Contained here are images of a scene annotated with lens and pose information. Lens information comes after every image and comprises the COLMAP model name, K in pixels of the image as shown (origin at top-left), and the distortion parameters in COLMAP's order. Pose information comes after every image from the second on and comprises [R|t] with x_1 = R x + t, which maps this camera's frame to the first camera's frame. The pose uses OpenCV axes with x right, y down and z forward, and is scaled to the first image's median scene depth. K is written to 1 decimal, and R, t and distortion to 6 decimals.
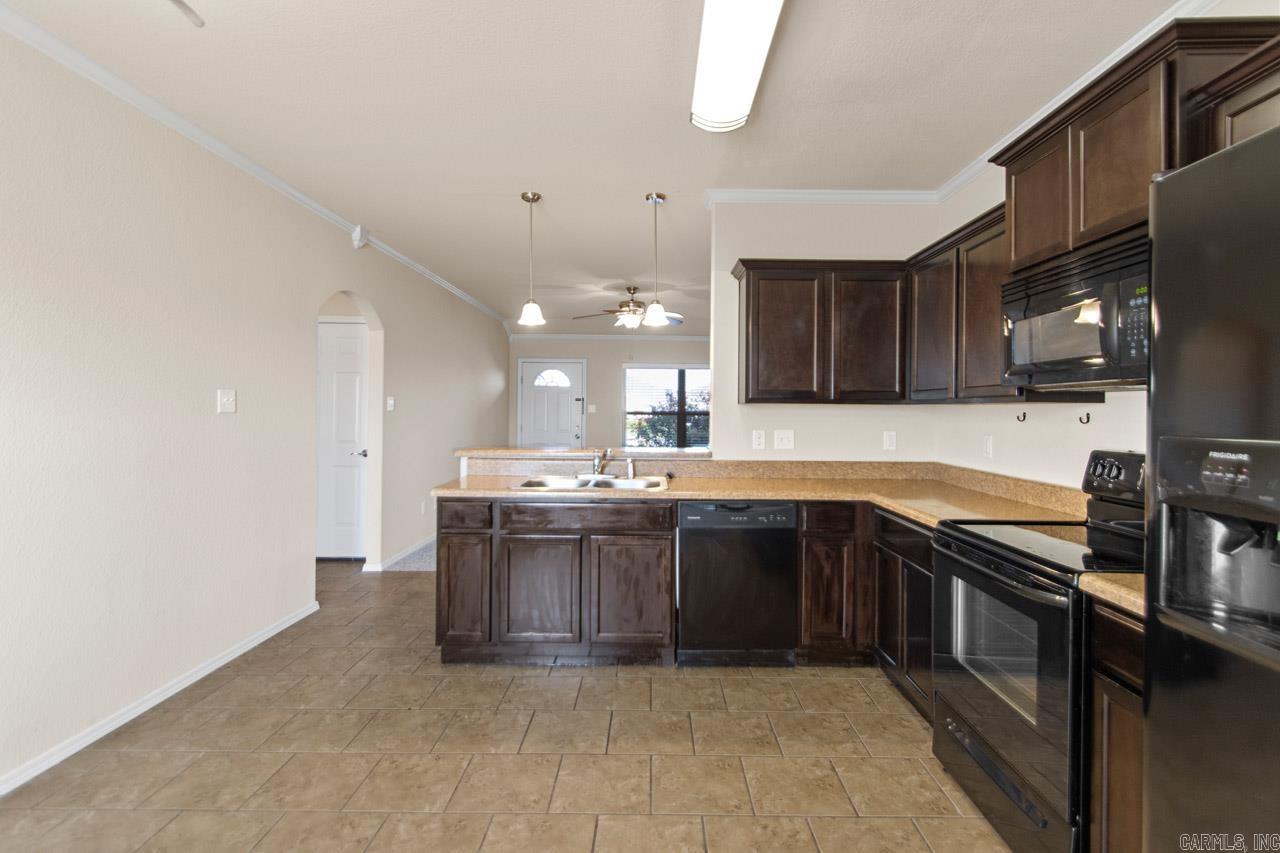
lens RADIAL K [[596.0, 0, 644.2], [0, 596.0, 409.9], [0, 0, 1]] dist [0.002535, -0.000152]
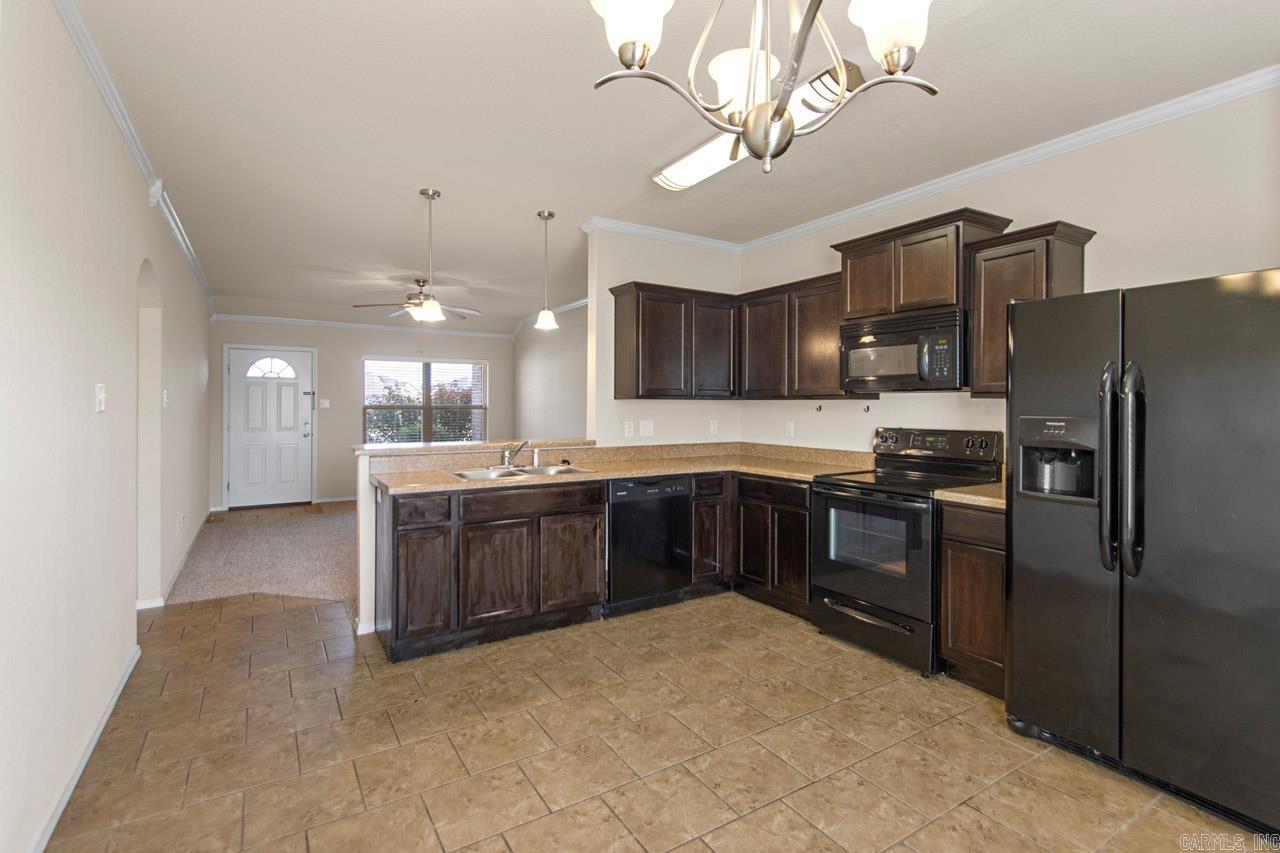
lens RADIAL K [[596.0, 0, 644.2], [0, 596.0, 409.9], [0, 0, 1]] dist [0.002535, -0.000152]
pose [[0.846200, -0.010103, 0.532769, -0.523050], [0.003982, 0.999912, 0.012638, -0.005394], [-0.532850, -0.008573, 0.846166, -0.056056]]
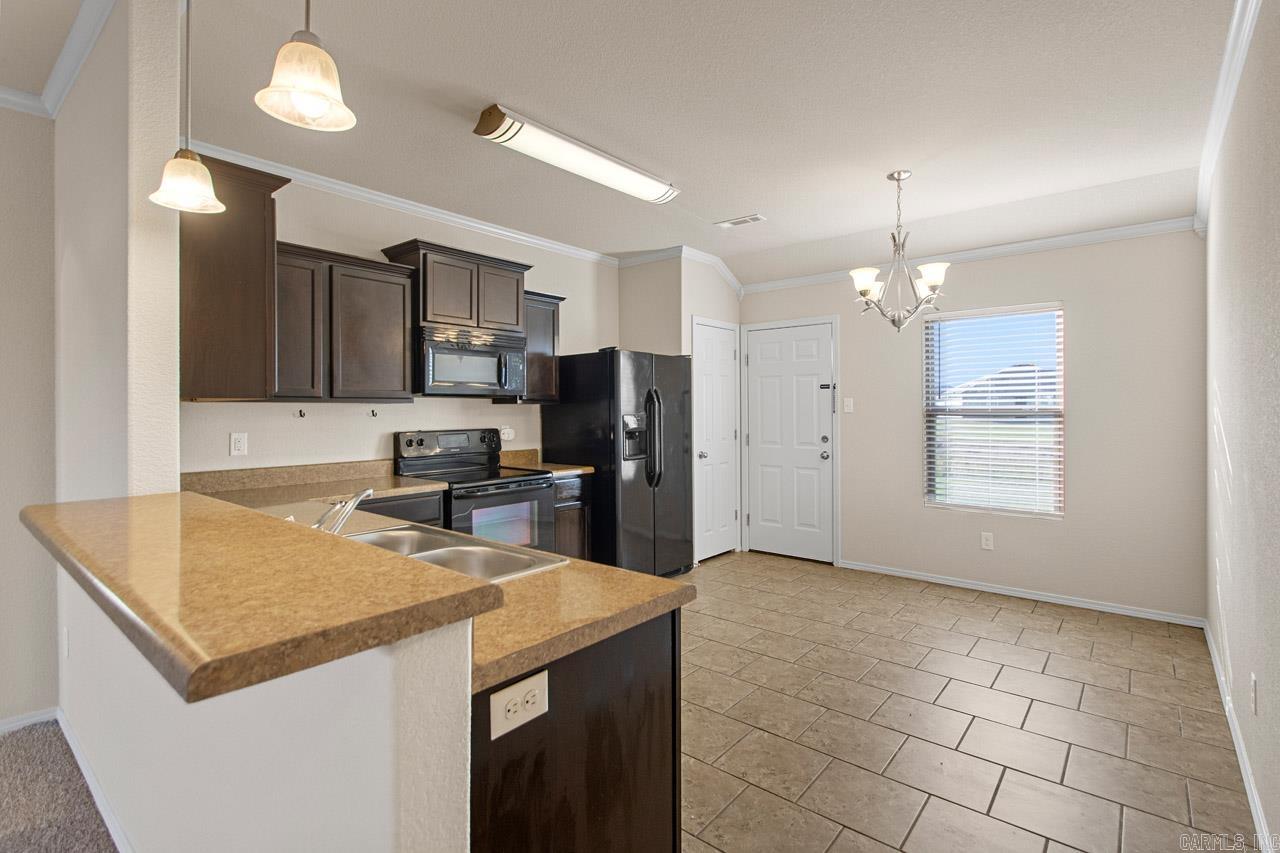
lens RADIAL K [[596.0, 0, 644.2], [0, 596.0, 409.9], [0, 0, 1]] dist [0.002535, -0.000152]
pose [[-0.773692, -0.008858, 0.633500, -0.611578], [-0.005935, 0.999960, 0.006734, -0.007549], [-0.633534, 0.001450, -0.773714, 1.428930]]
